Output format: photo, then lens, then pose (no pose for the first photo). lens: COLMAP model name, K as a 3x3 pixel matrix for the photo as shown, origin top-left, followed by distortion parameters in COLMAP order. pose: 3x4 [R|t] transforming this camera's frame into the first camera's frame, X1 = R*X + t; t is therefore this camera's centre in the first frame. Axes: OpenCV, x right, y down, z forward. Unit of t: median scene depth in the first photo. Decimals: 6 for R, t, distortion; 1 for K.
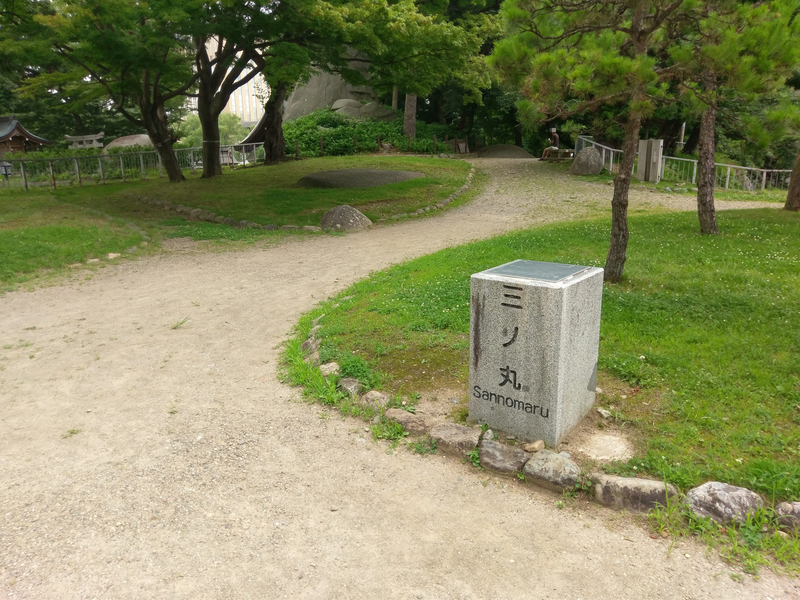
lens RADIAL K [[610.4, 0, 396.1], [0, 610.4, 299.9], [0, 0, 1]] dist [0.046334, -0.067445]
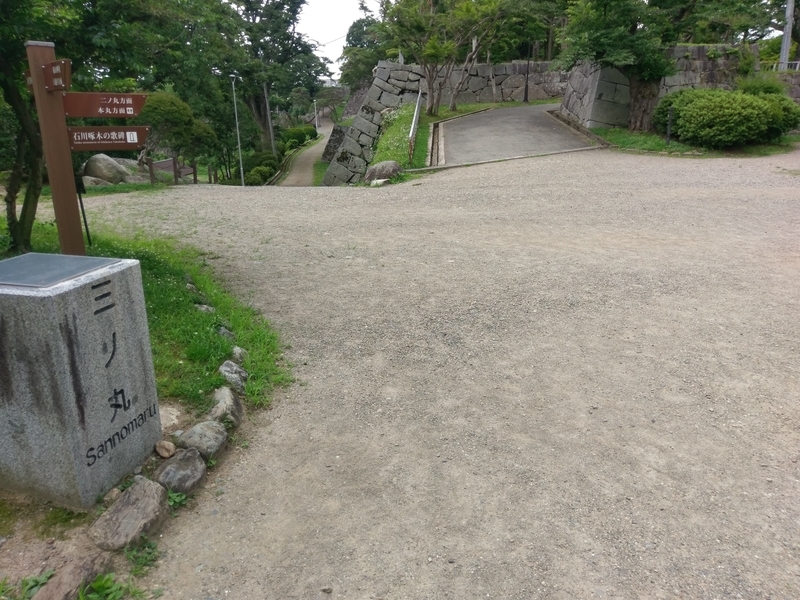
lens RADIAL K [[610.4, 0, 396.5], [0, 610.4, 299.8], [0, 0, 1]] dist [0.046334, -0.067445]
pose [[-0.502247, -0.222505, 0.835607, -0.616313], [0.218431, 0.902345, 0.371566, -0.201993], [-0.836681, 0.369140, -0.404598, 1.007421]]
